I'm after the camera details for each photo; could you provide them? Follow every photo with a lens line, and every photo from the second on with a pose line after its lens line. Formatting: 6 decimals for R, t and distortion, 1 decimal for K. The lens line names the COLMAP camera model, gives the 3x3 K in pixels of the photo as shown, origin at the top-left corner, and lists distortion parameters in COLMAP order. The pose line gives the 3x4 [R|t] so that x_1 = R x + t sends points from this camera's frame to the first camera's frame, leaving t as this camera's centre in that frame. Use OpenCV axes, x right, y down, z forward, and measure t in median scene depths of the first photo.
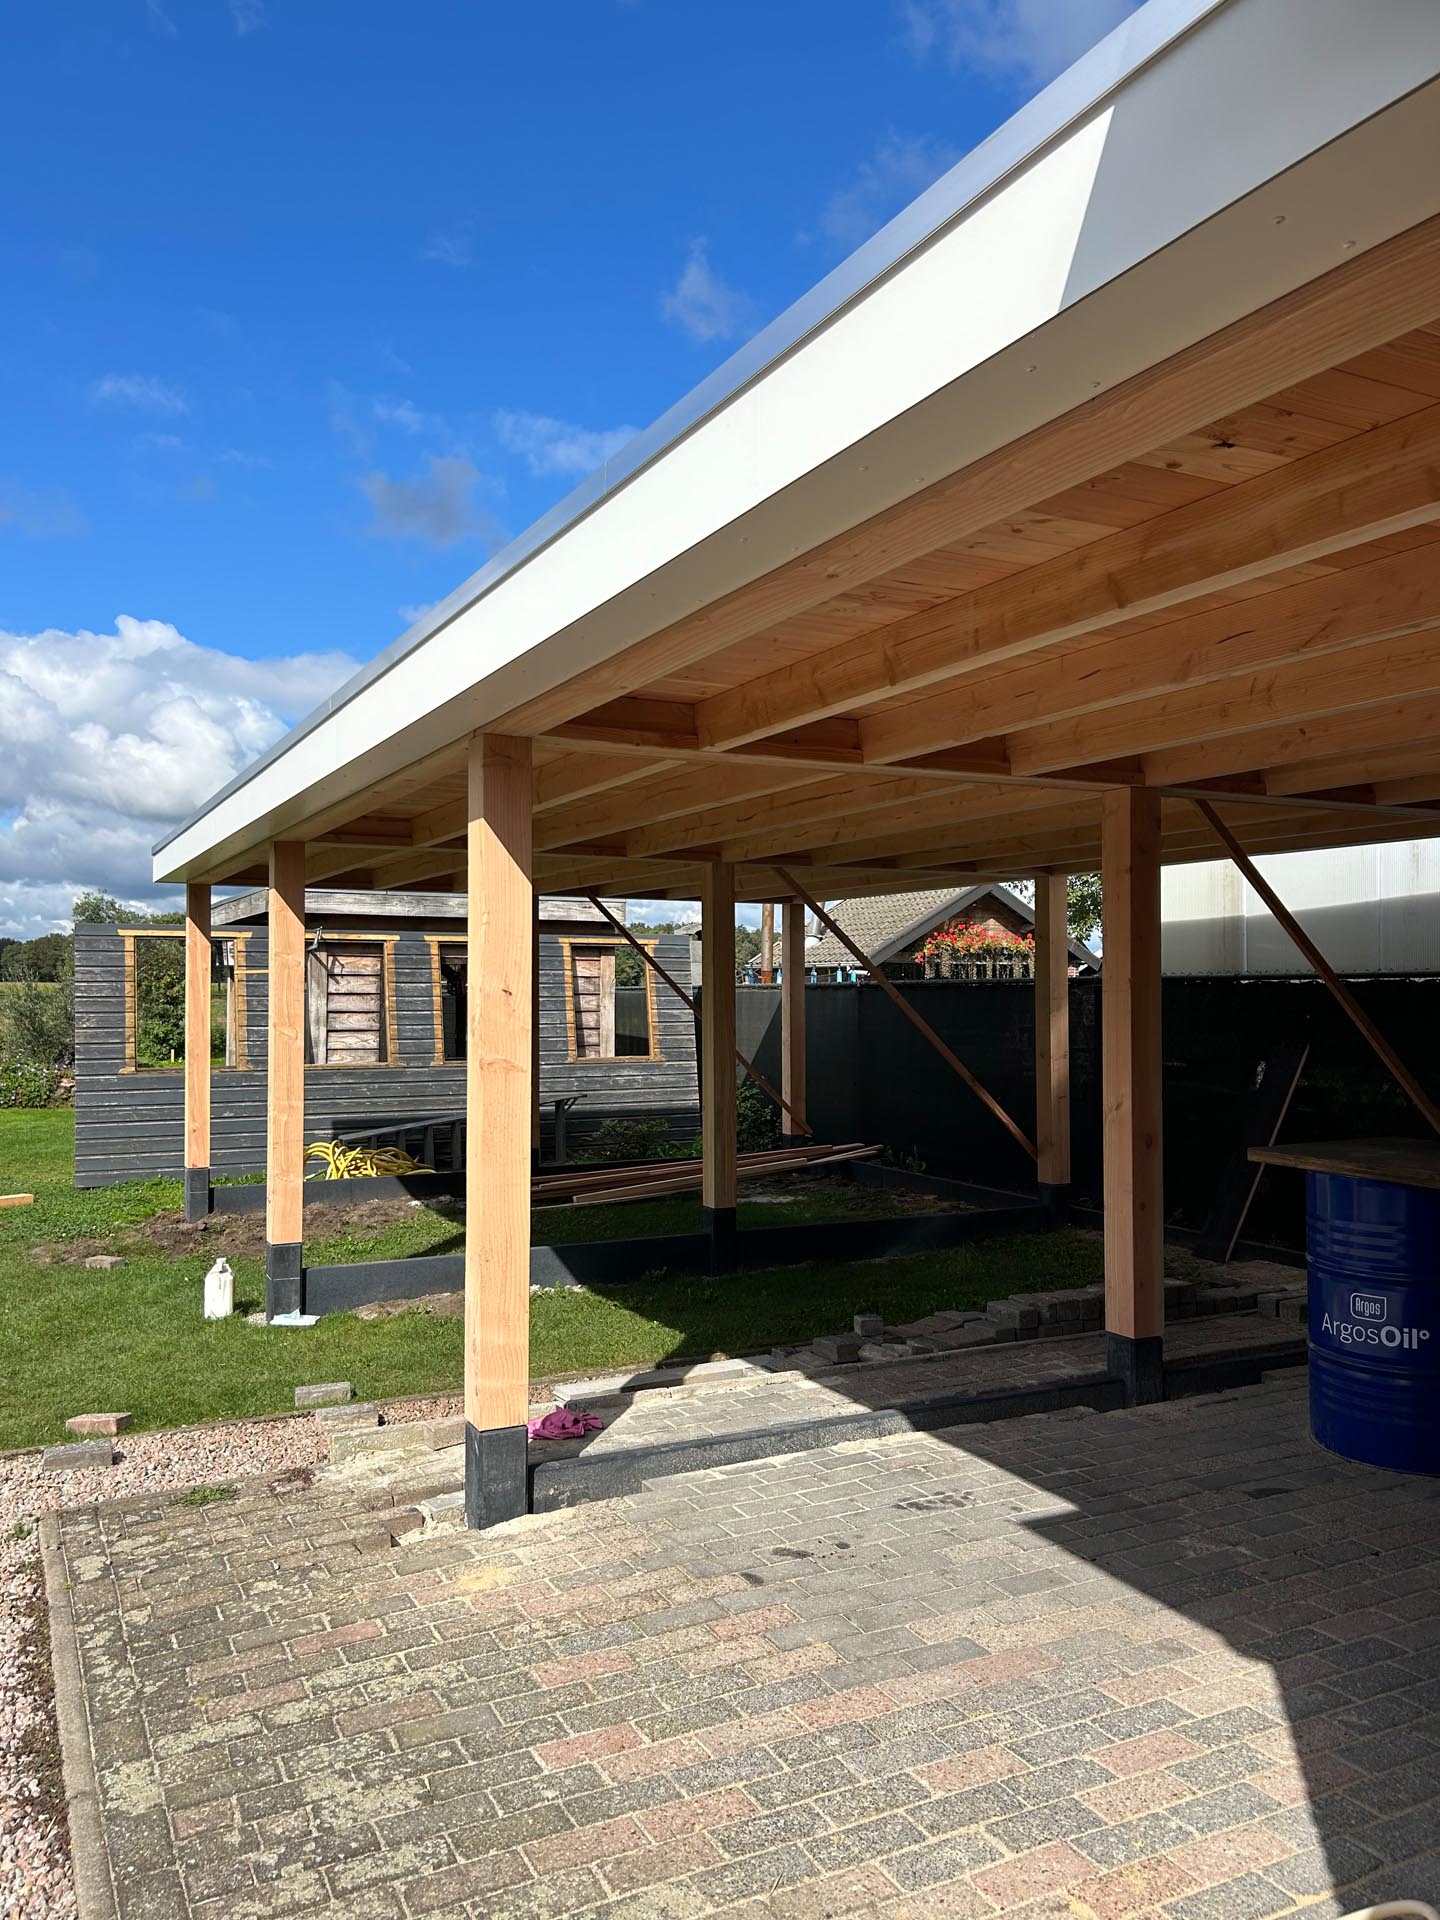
lens RADIAL K [[1437.6, 0, 720.0], [0, 1437.6, 960.0], [0, 0, 1]] dist [0.053504, -0.037859]
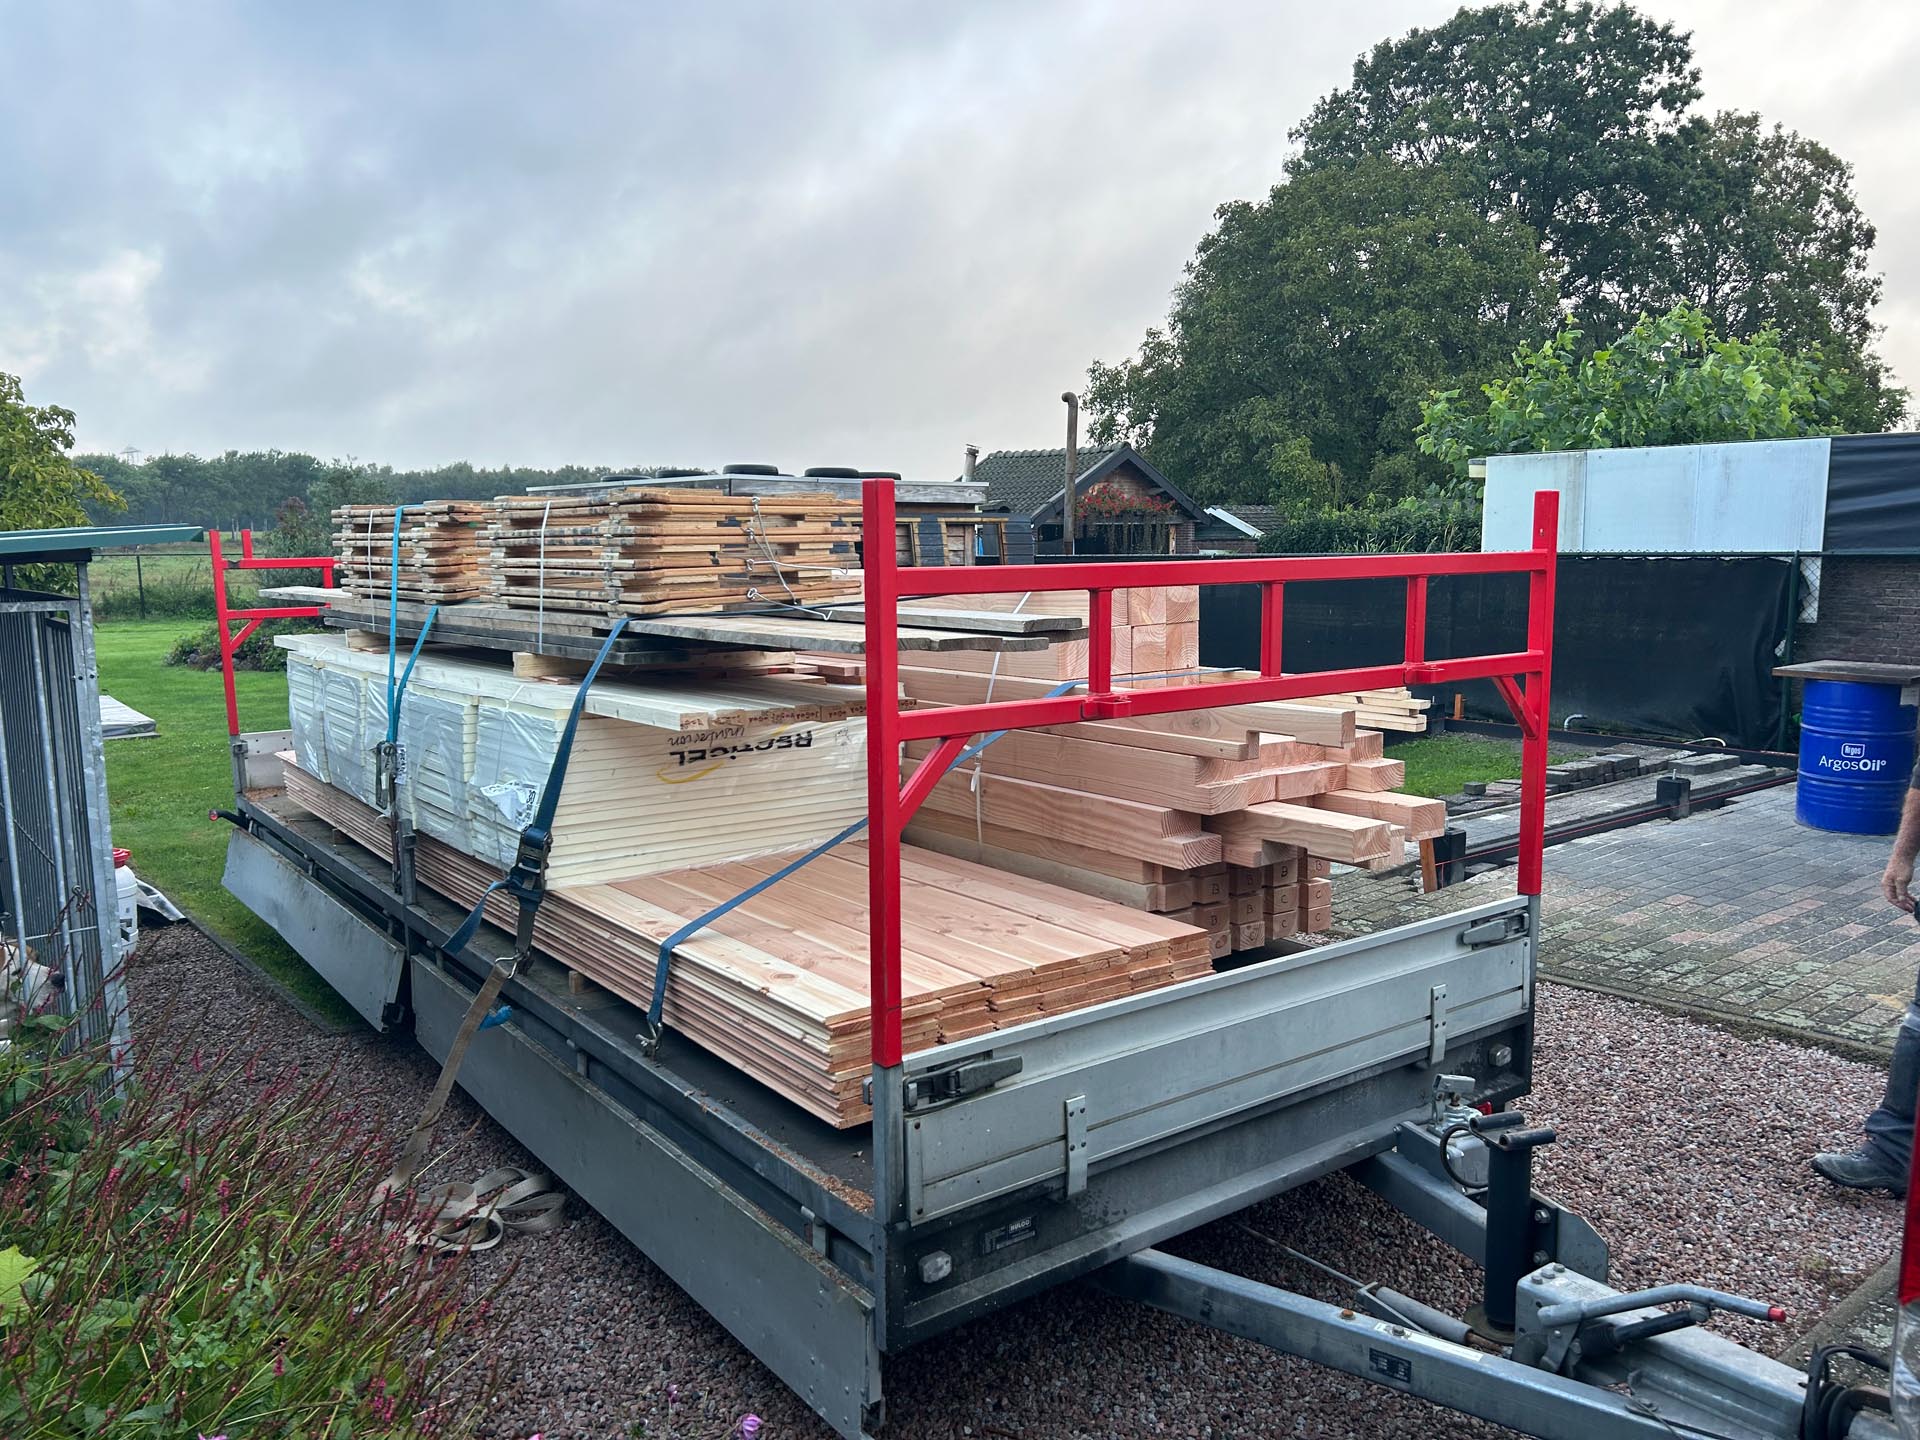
lens RADIAL K [[1399.0, 0, 960.0], [0, 1399.0, 720.0], [0, 0, 1]] dist [-0.007625, -0.003221]
pose [[0.984994, -0.033611, 0.169285, -0.628796], [0.007919, 0.988622, 0.150215, -0.050821], [-0.172408, -0.146621, 0.974052, -0.348219]]
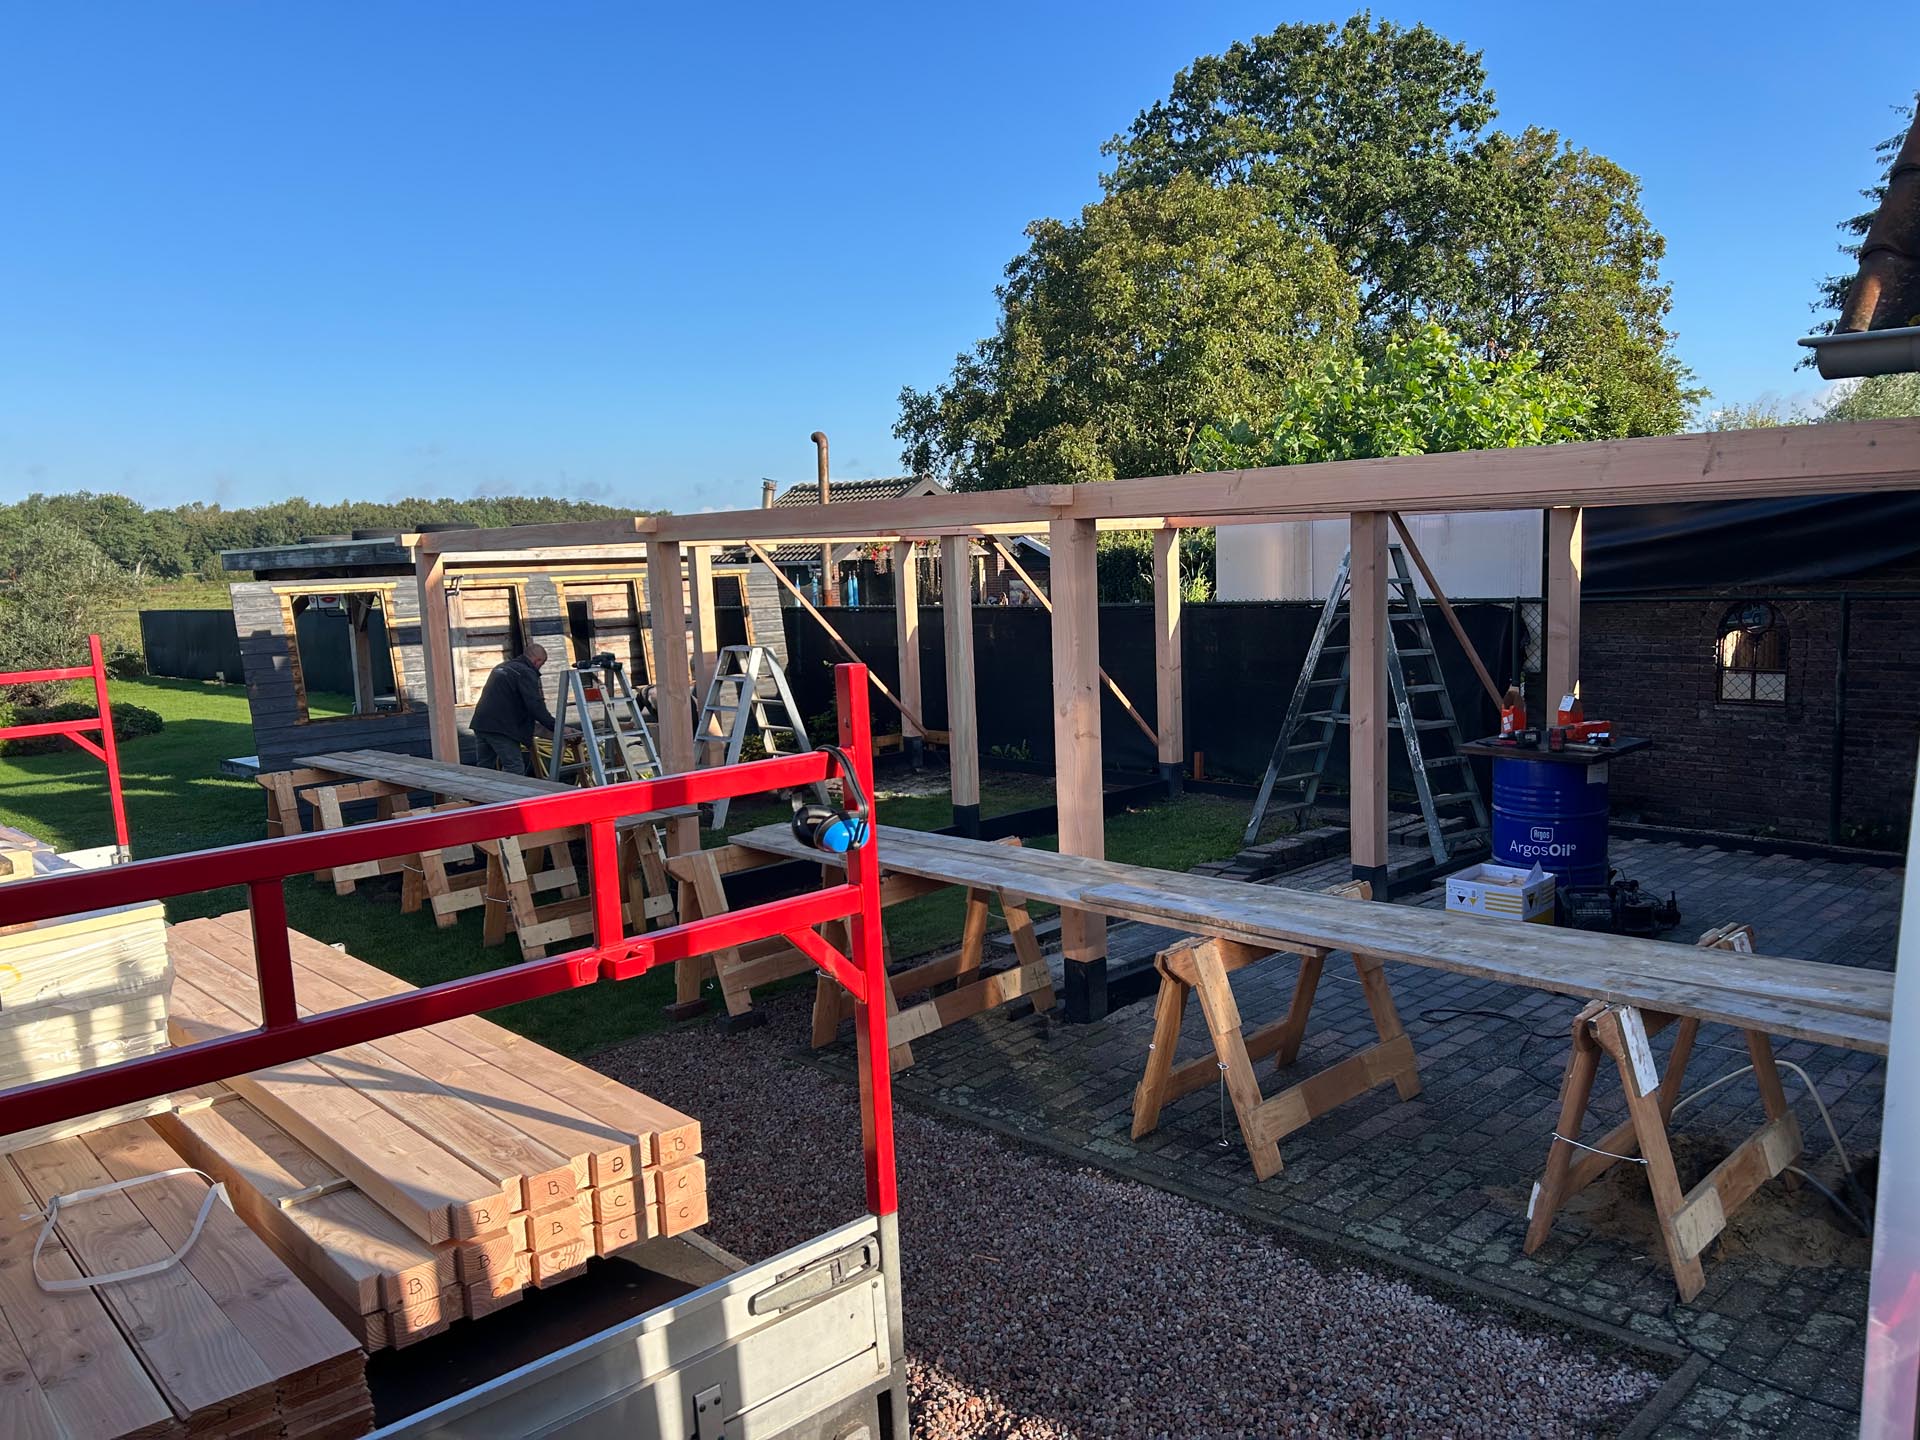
lens RADIAL K [[1405.4, 0, 960.0], [0, 1405.4, 720.0], [0, 0, 1]] dist [0.003957, 0.002044]
pose [[0.962028, -0.072619, 0.263115, -0.403525], [0.037195, 0.989845, 0.137197, -0.093206], [-0.270406, -0.122201, 0.954959, -0.239902]]
